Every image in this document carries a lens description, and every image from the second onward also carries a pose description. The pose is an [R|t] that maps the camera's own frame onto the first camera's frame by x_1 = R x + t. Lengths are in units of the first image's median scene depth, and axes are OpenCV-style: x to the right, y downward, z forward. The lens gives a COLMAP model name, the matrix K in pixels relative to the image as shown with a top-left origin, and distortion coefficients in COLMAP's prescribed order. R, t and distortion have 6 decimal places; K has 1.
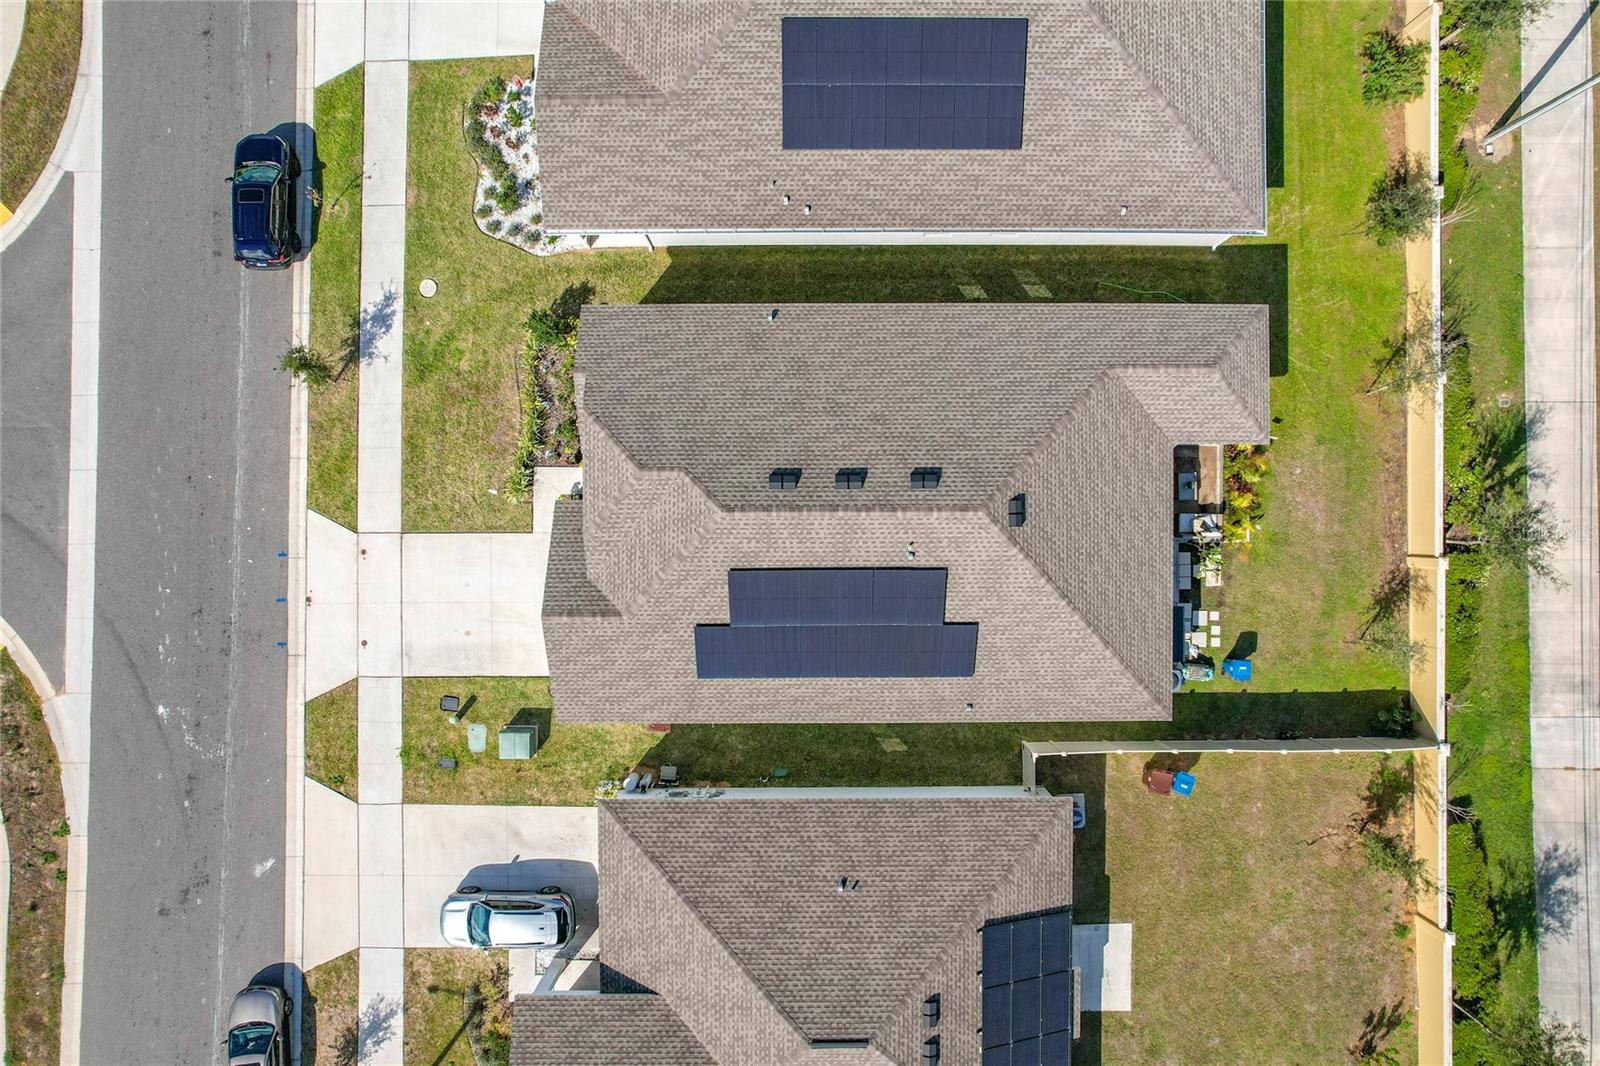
lens RADIAL K [[1010.6, 0, 810.1], [0, 1010.6, 540.6], [0, 0, 1]] dist [-0.055867, 0.067025]
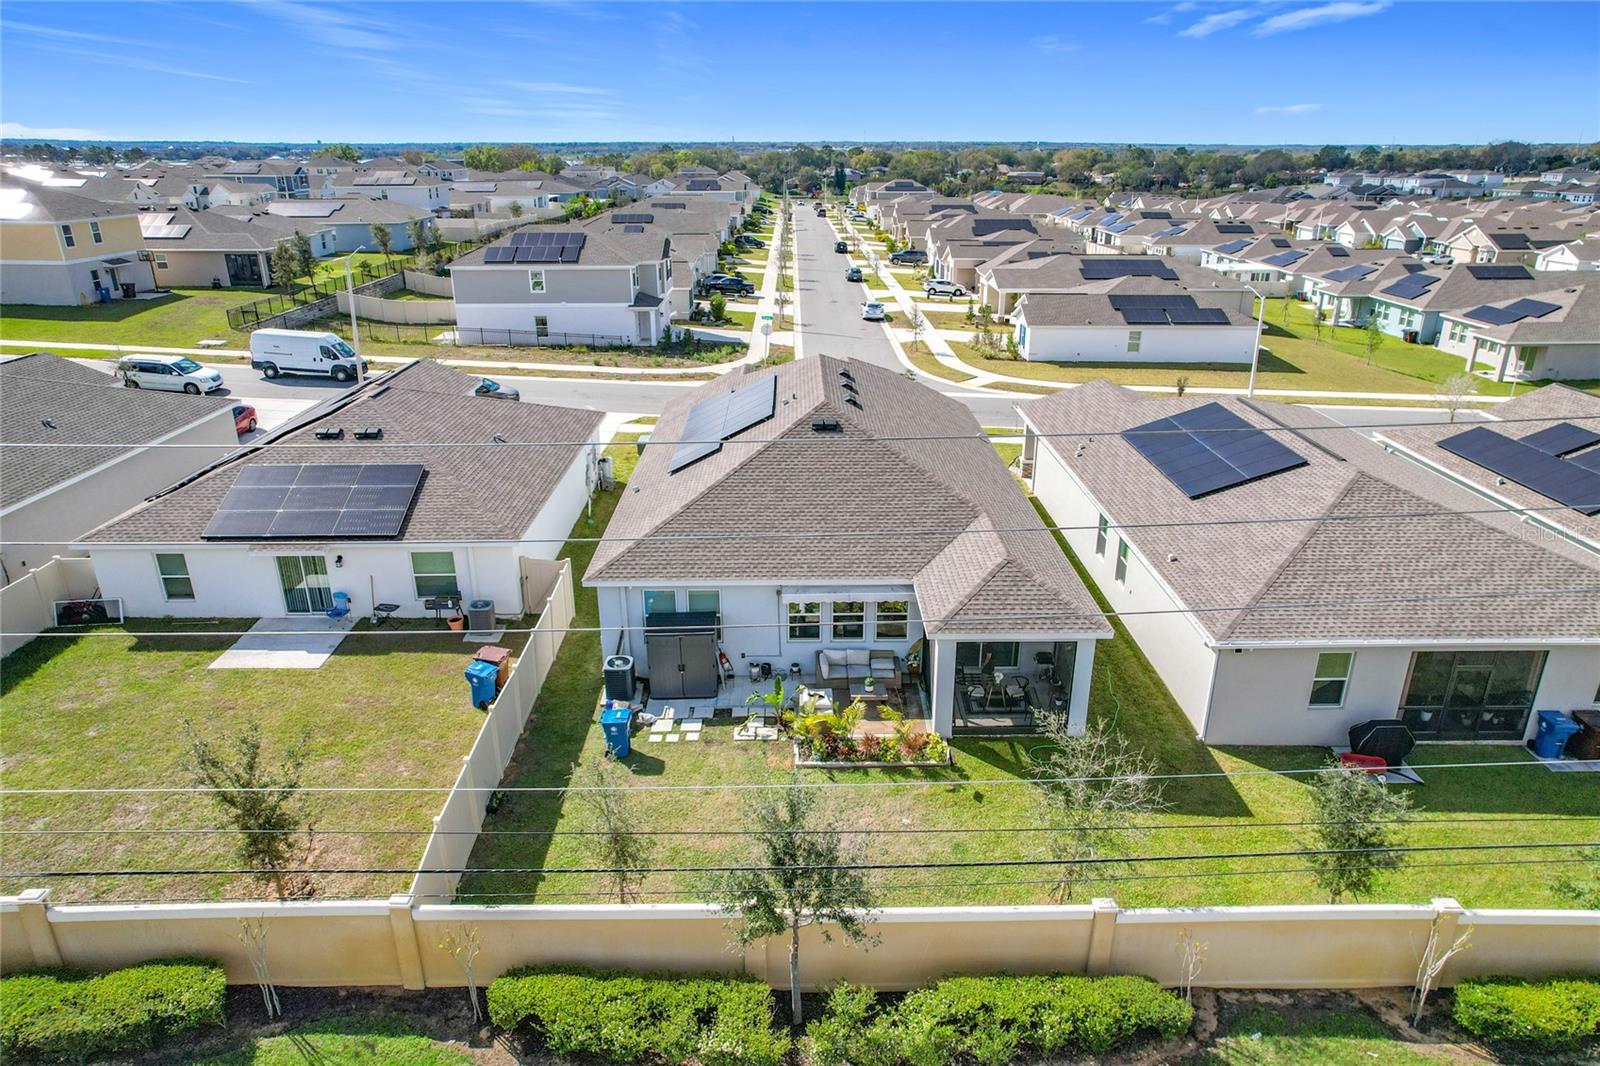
lens RADIAL K [[1006.0, 0, 808.3], [0, 1006.0, 539.0], [0, 0, 1]] dist [-0.050134, 0.070523]
pose [[0.012247, 0.364355, -0.931180, 1.033519], [-0.999773, -0.011794, -0.017764, 0.006536], [-0.017455, 0.931186, 0.364127, 0.610679]]
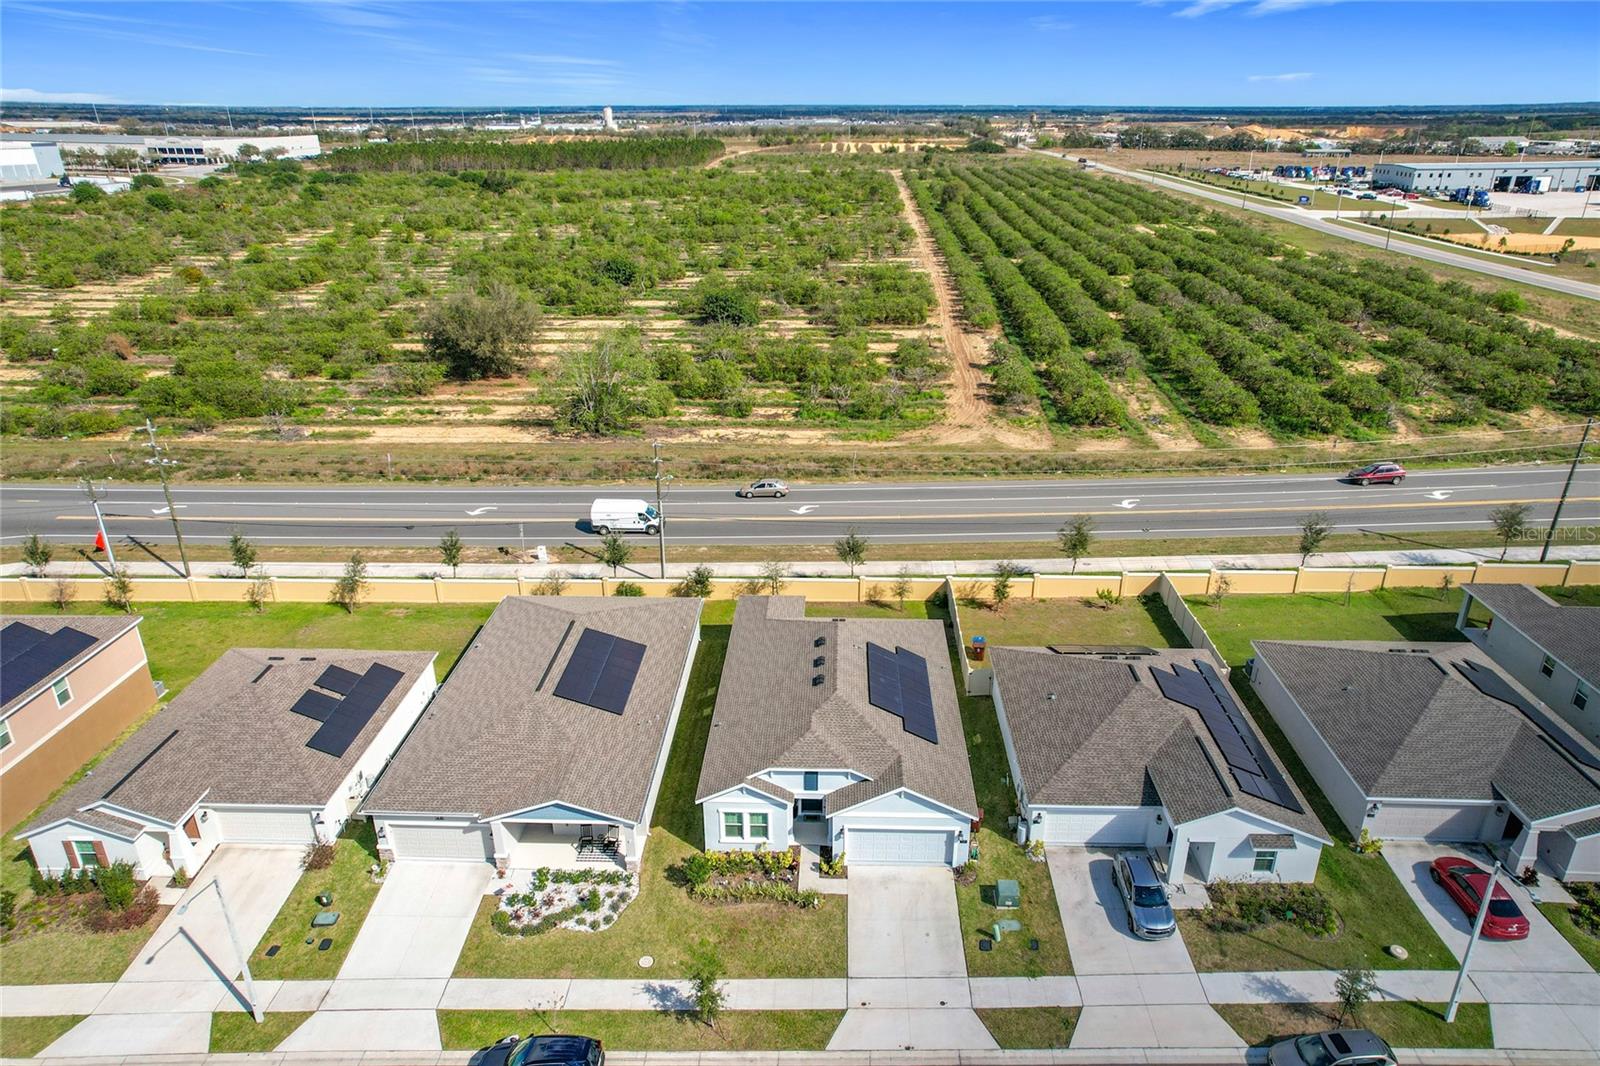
lens RADIAL K [[1010.6, 0, 810.1], [0, 1010.6, 540.6], [0, 0, 1]] dist [-0.055867, 0.067025]
pose [[0.035642, -0.399494, 0.916043, -1.289195], [0.999257, 0.000800, -0.038530, -0.006343], [0.014659, 0.916736, 0.399225, 0.047659]]
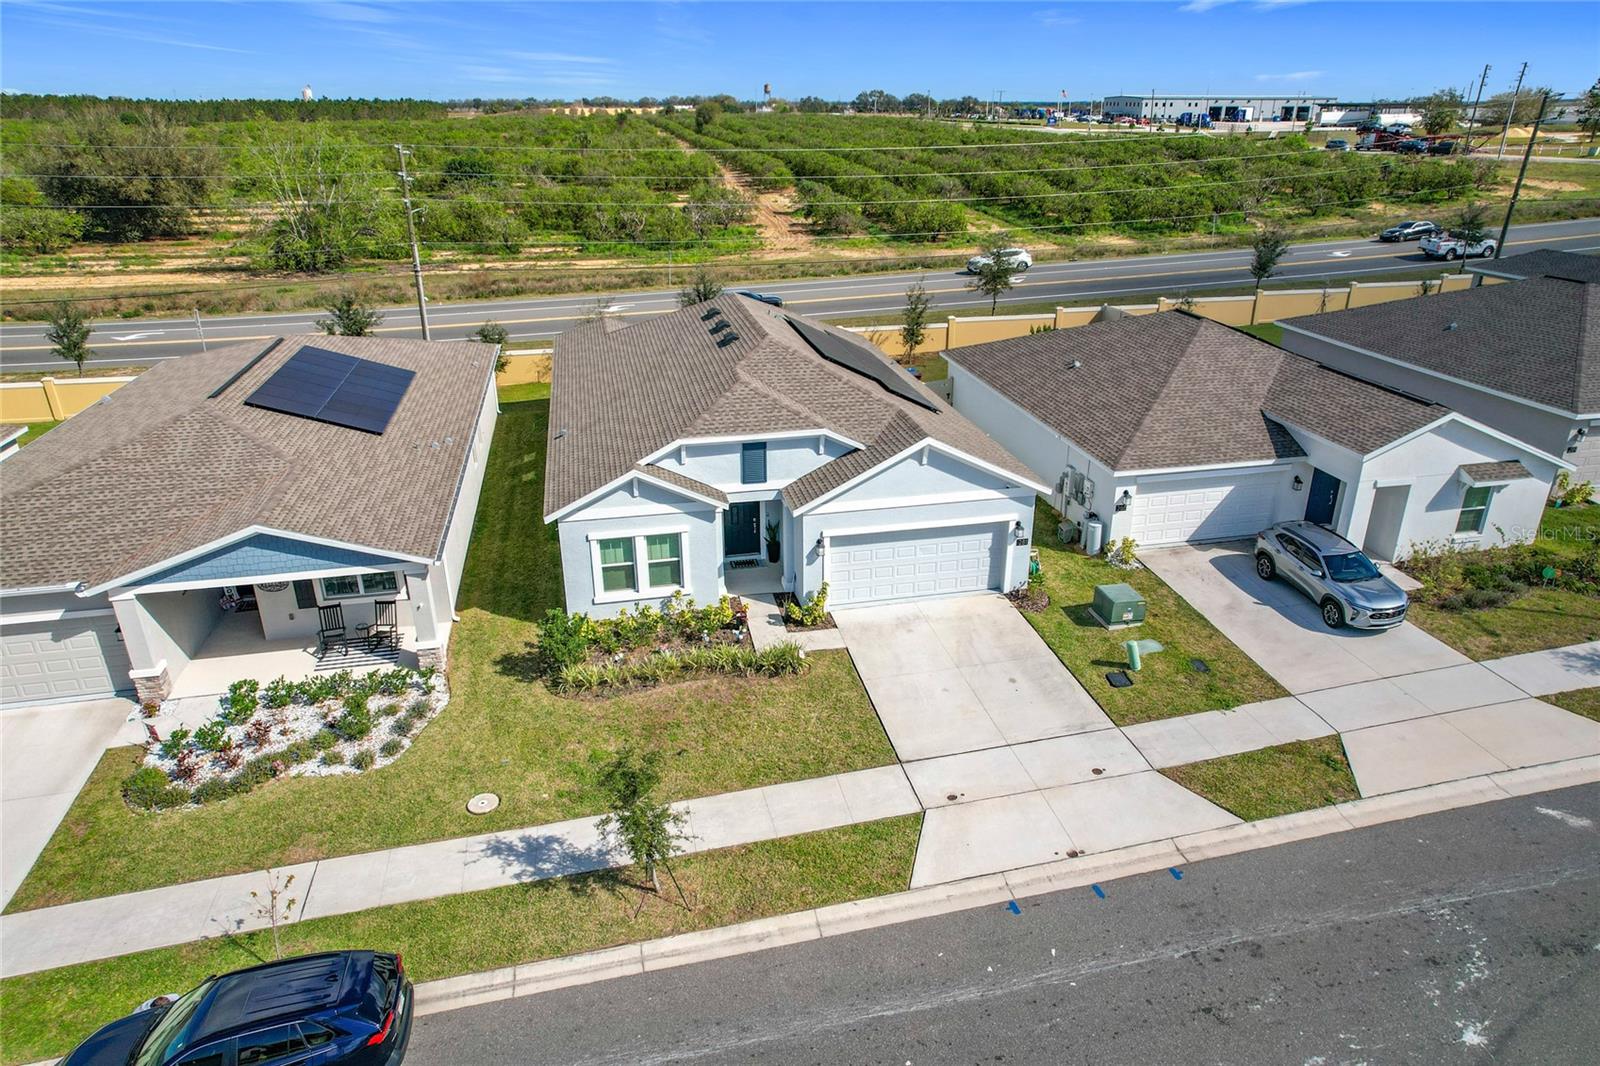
lens RADIAL K [[1006.0, 0, 808.3], [0, 1006.0, 539.0], [0, 0, 1]] dist [-0.050134, 0.070523]
pose [[-0.210535, -0.394677, 0.894374, -0.881254], [0.977518, -0.095845, 0.187811, -0.162613], [0.011597, 0.913807, 0.405983, 0.629006]]
